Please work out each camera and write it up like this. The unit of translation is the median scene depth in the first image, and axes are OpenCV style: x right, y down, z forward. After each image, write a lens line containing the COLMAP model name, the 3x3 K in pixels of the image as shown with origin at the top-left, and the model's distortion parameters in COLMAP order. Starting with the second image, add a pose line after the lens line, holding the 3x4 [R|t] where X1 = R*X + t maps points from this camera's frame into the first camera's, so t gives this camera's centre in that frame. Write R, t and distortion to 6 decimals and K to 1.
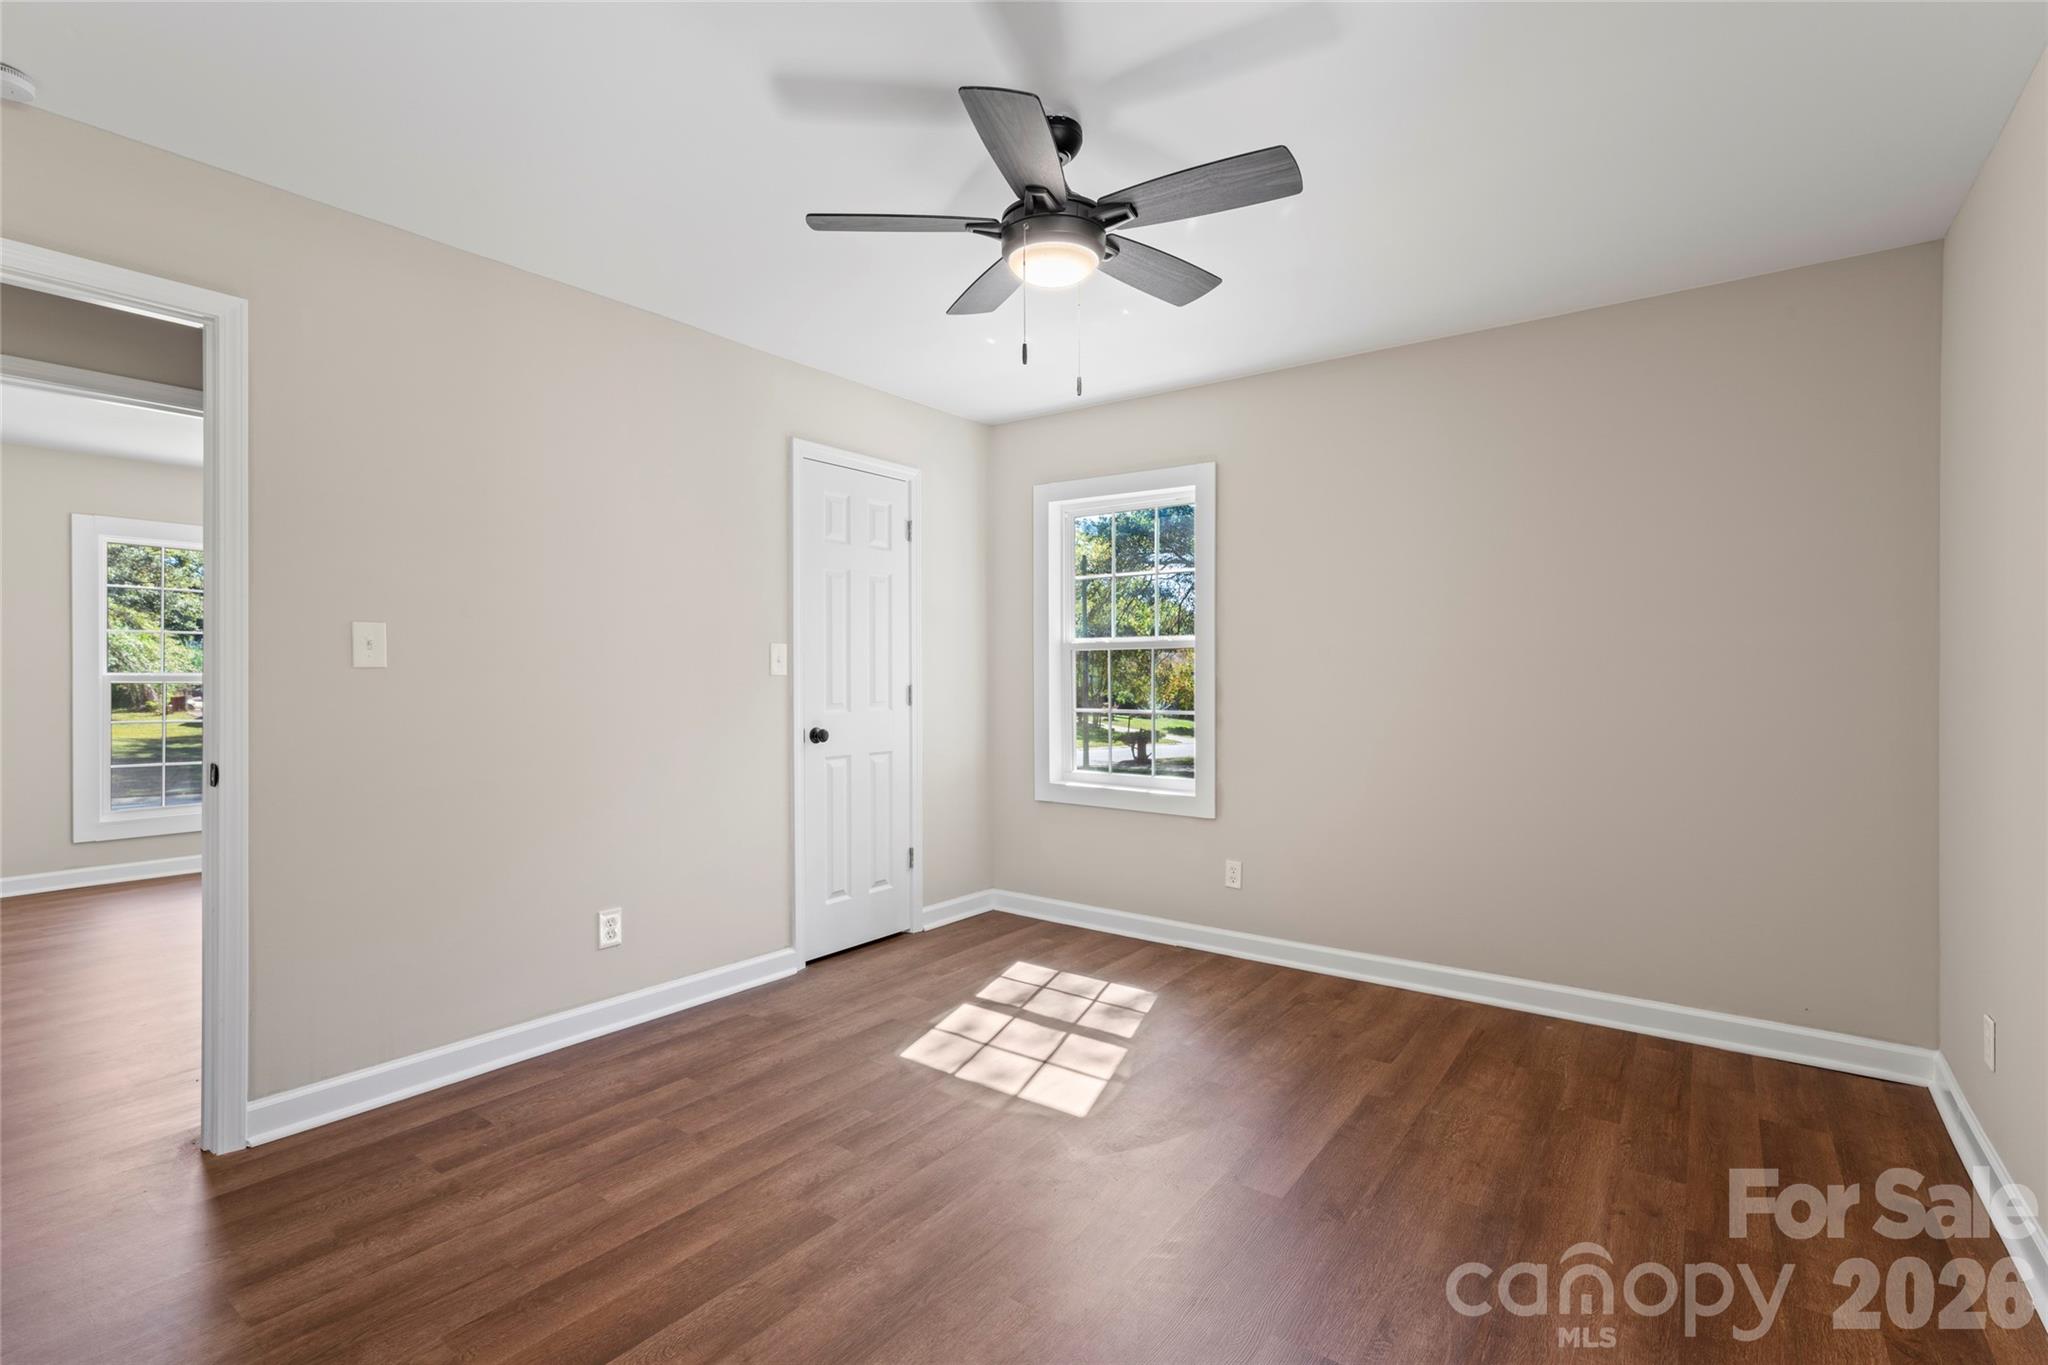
lens RADIAL K [[921.2, 0, 1028.6], [0, 921.2, 673.0], [0, 0, 1]] dist [-0.001910, 0.000821]
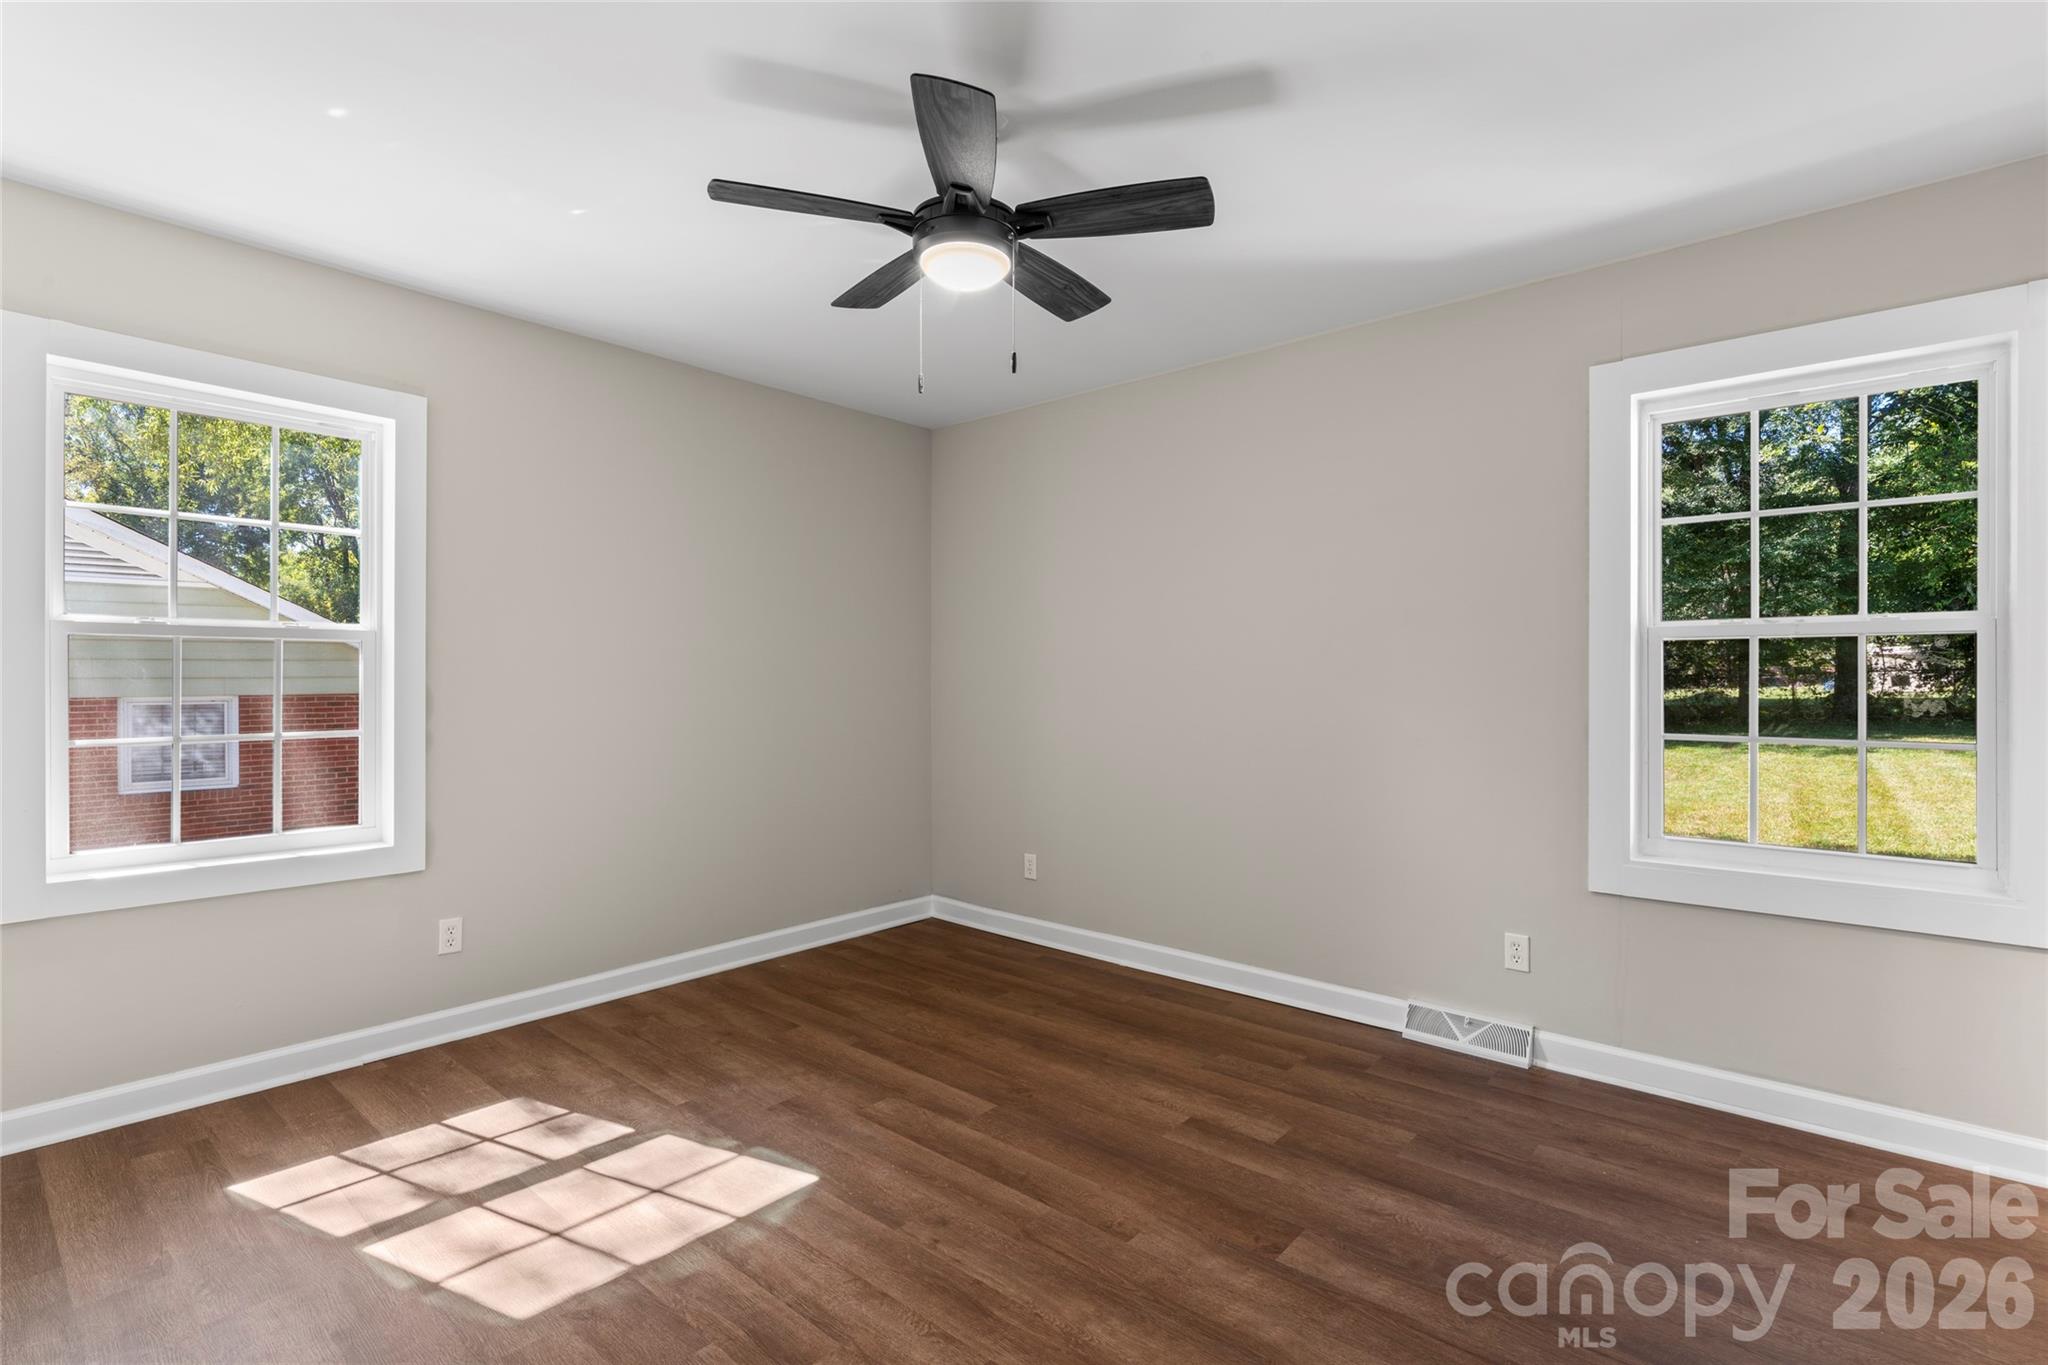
lens RADIAL K [[921.2, 0, 1016.1], [0, 921.2, 675.0], [0, 0, 1]] dist [-0.001910, 0.000821]
pose [[0.117867, 0.001383, 0.993028, -0.607522], [-0.003151, 0.999995, -0.001019, -0.003130], [-0.993024, -0.003009, 0.117871, 0.534158]]
